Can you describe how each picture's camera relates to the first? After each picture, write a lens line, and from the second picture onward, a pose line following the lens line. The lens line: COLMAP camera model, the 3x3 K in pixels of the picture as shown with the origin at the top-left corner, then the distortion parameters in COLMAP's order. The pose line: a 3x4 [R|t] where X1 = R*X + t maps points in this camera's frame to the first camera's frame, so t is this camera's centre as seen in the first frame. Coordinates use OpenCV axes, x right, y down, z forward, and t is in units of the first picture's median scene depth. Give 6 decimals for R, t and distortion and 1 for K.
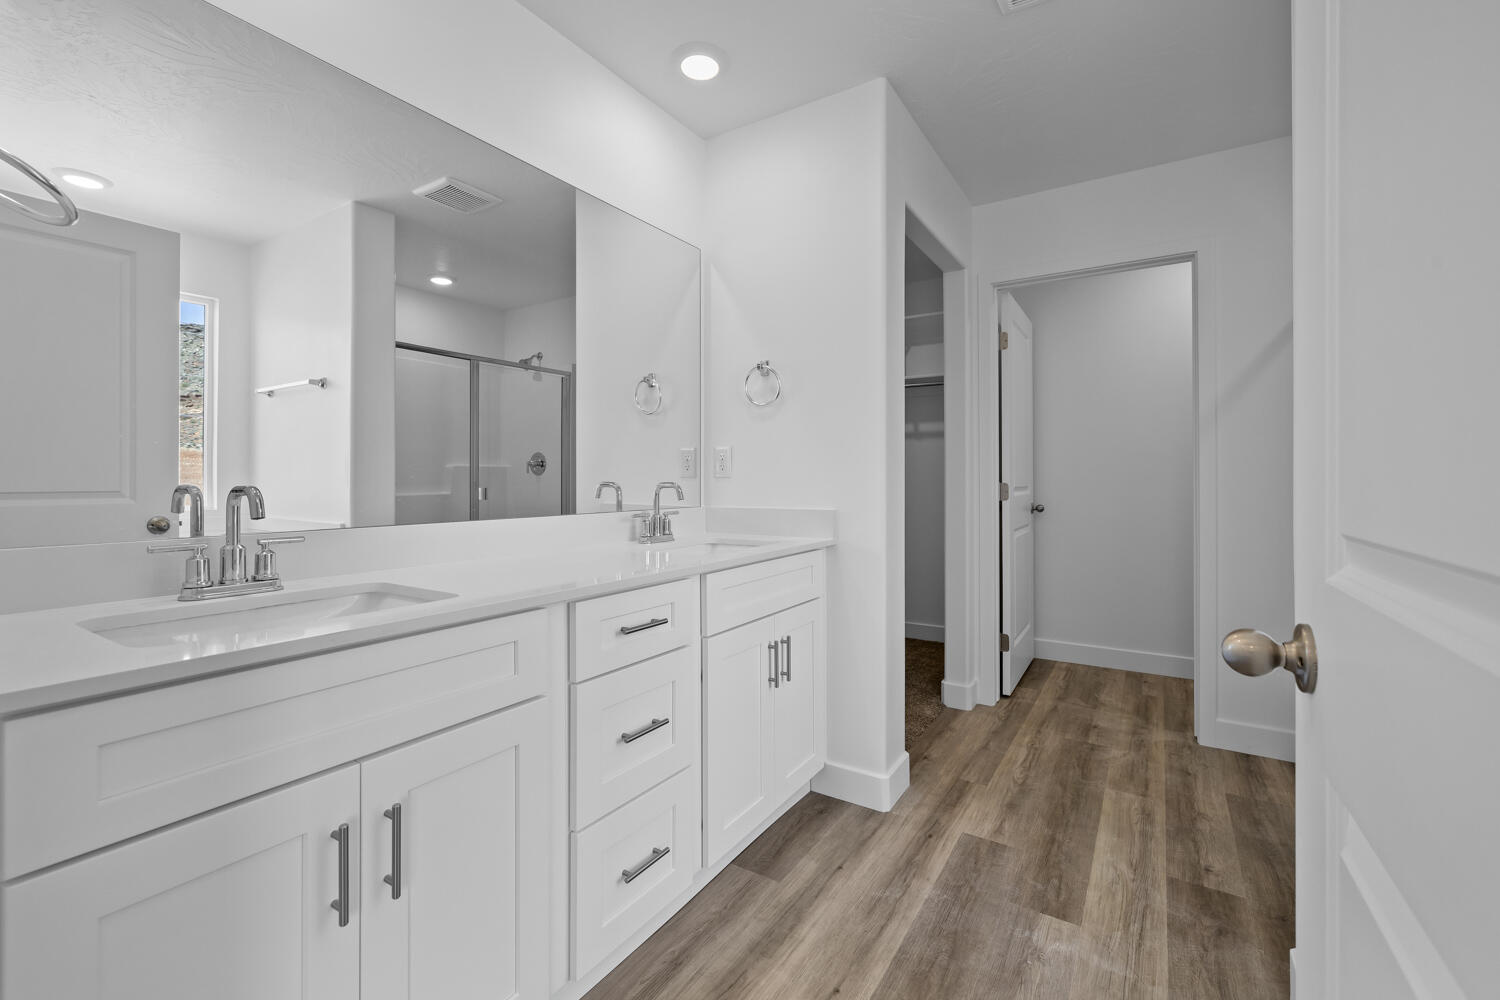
lens RADIAL K [[661.2, 0, 744.5], [0, 661.2, 483.9], [0, 0, 1]] dist [0.003794, 0.000020]
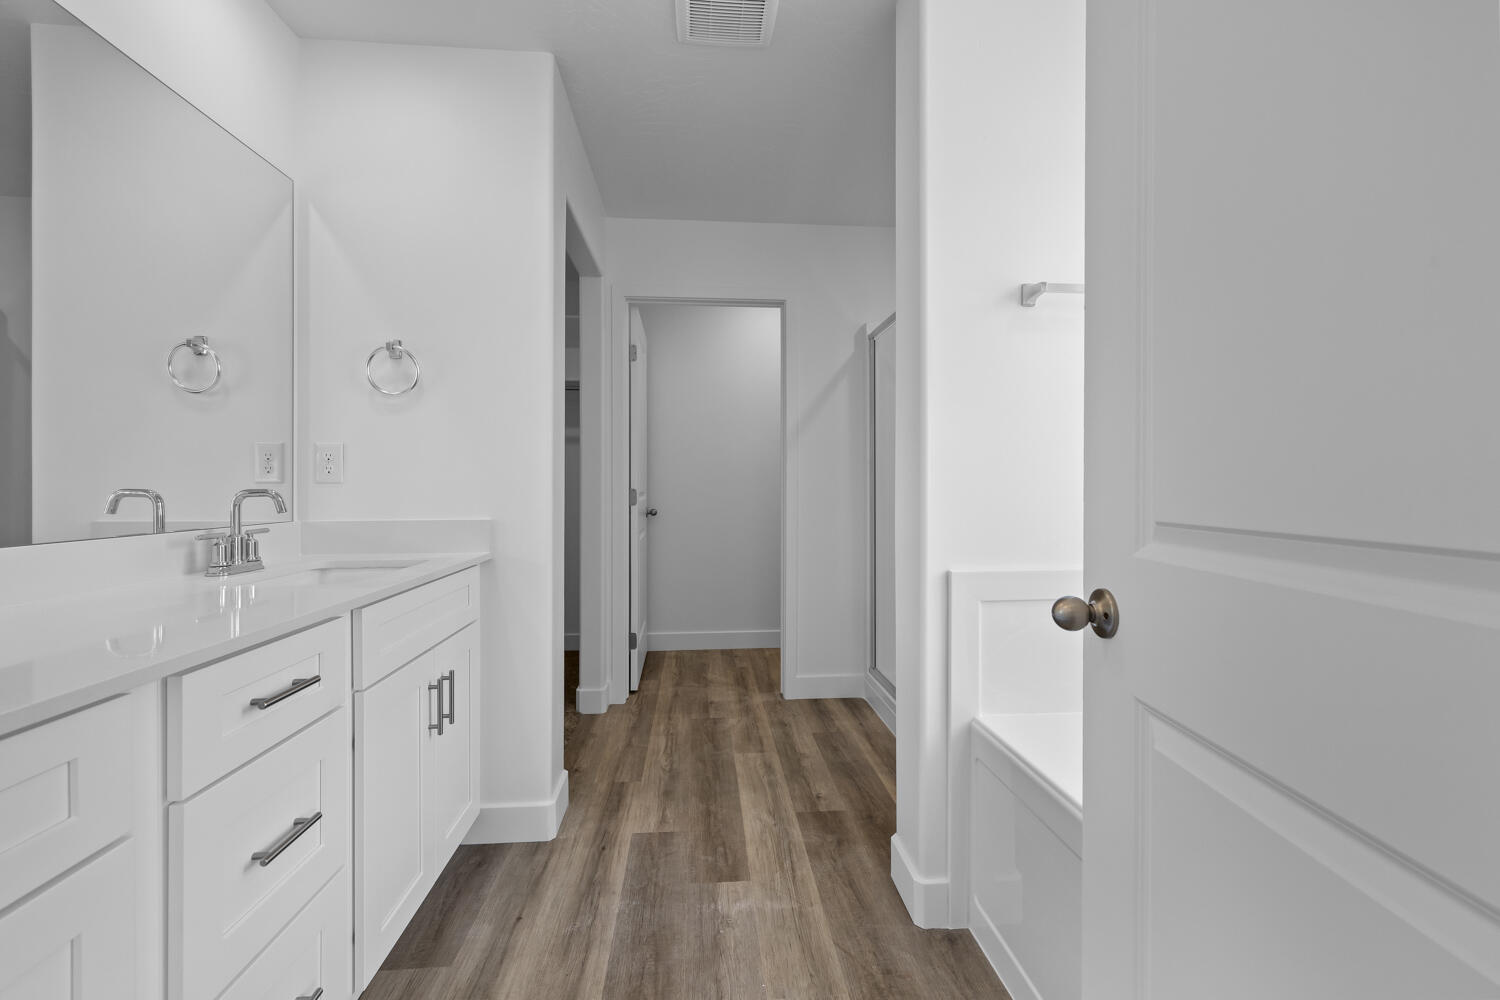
lens RADIAL K [[652.1, 0, 750.9], [0, 652.1, 491.5], [0, 0, 1]] dist [0.003498, -0.000411]
pose [[0.780271, -0.006353, 0.625409, -0.147546], [0.005389, 0.999980, 0.003434, 0.000687], [-0.625418, 0.000691, 0.780290, 0.105529]]
